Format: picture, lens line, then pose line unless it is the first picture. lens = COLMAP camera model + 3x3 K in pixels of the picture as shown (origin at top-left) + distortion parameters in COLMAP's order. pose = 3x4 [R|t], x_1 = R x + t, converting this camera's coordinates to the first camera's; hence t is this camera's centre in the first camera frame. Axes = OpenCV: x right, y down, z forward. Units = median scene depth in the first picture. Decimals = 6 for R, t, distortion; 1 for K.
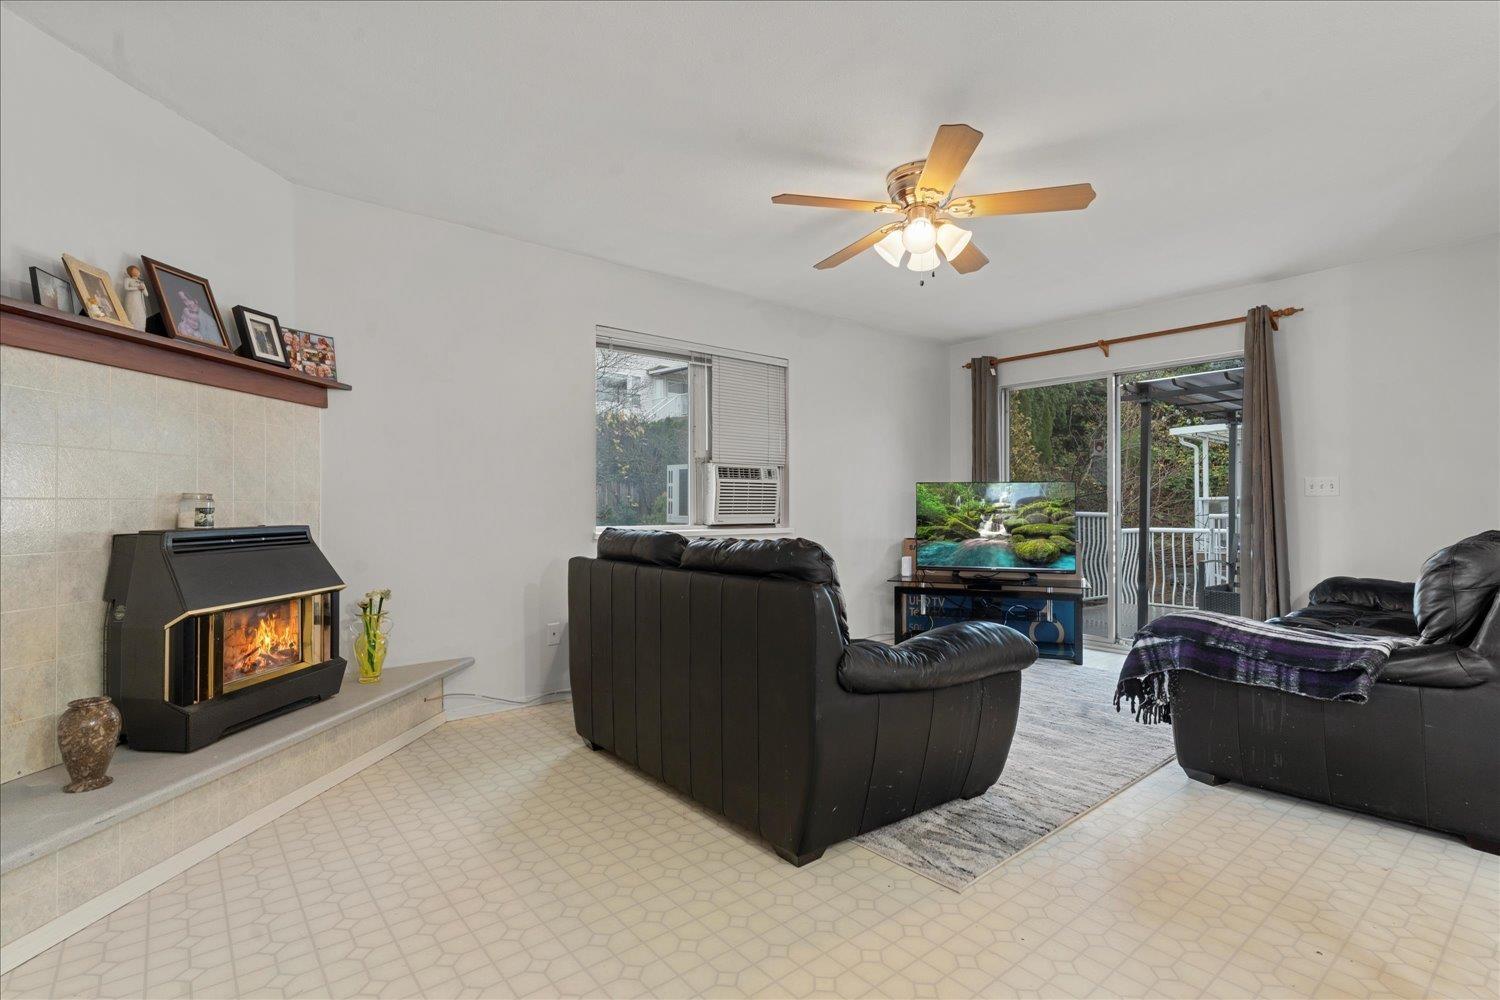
lens RADIAL K [[716.7, 0, 754.3], [0, 716.7, 497.1], [0, 0, 1]] dist [0.012372, 0.000918]
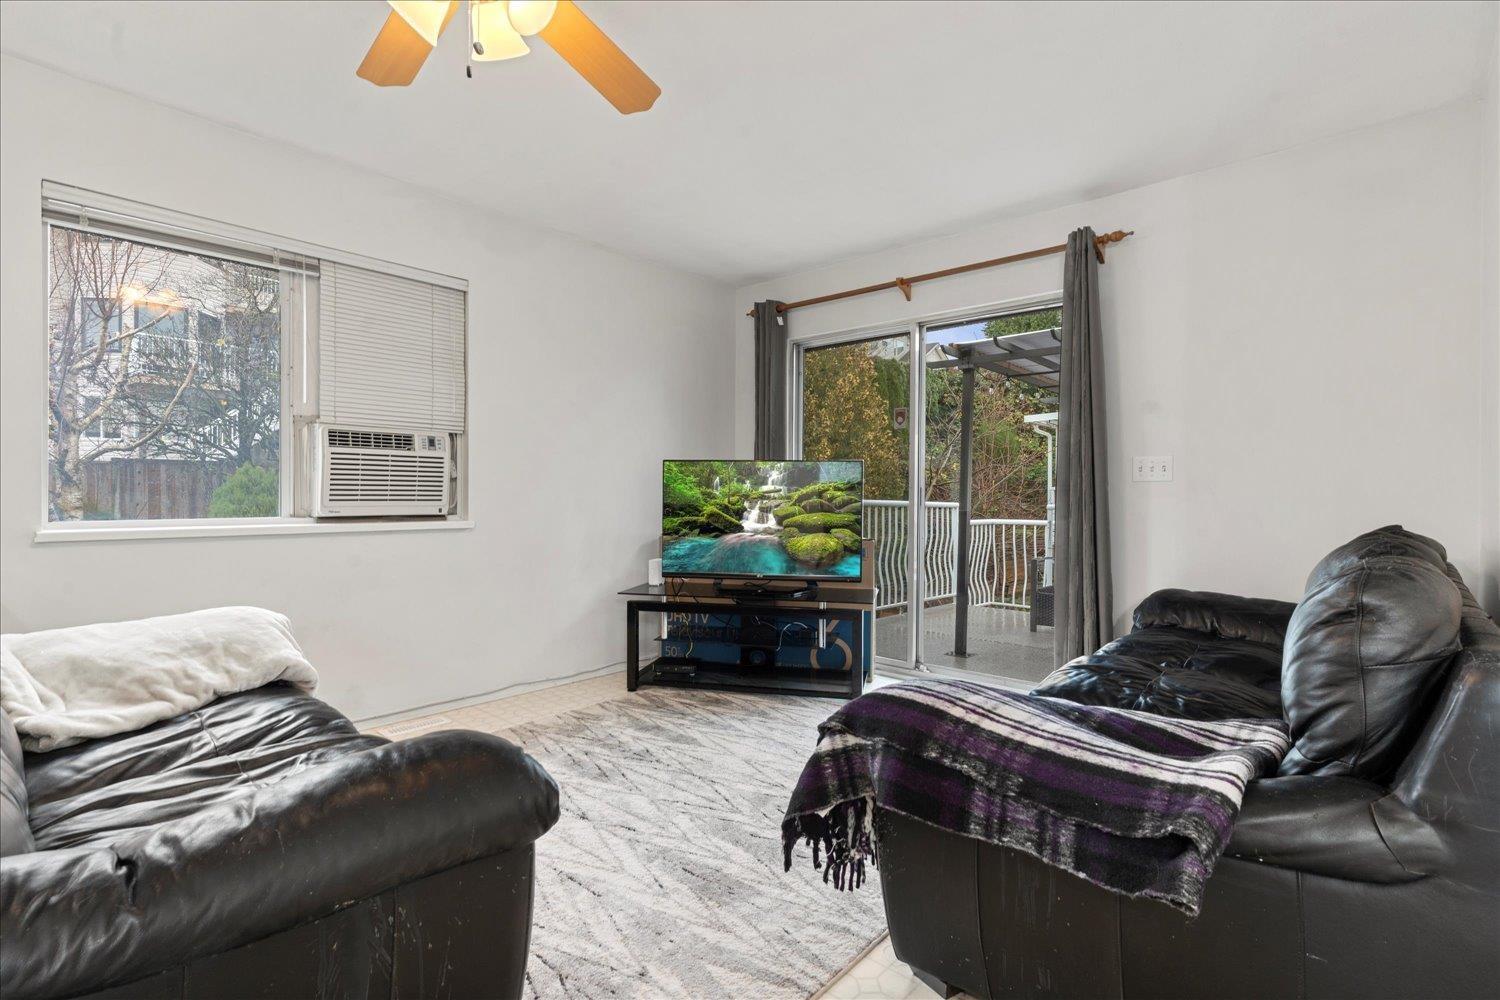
lens RADIAL K [[717.1, 0, 750.0], [0, 717.1, 496.6], [0, 0, 1]] dist [0.031108, -0.000538]
pose [[0.989495, 0.001540, 0.144562, 0.235121], [-0.004878, 0.999730, 0.022737, 0.002193], [-0.144487, -0.023203, 0.989235, 0.277847]]
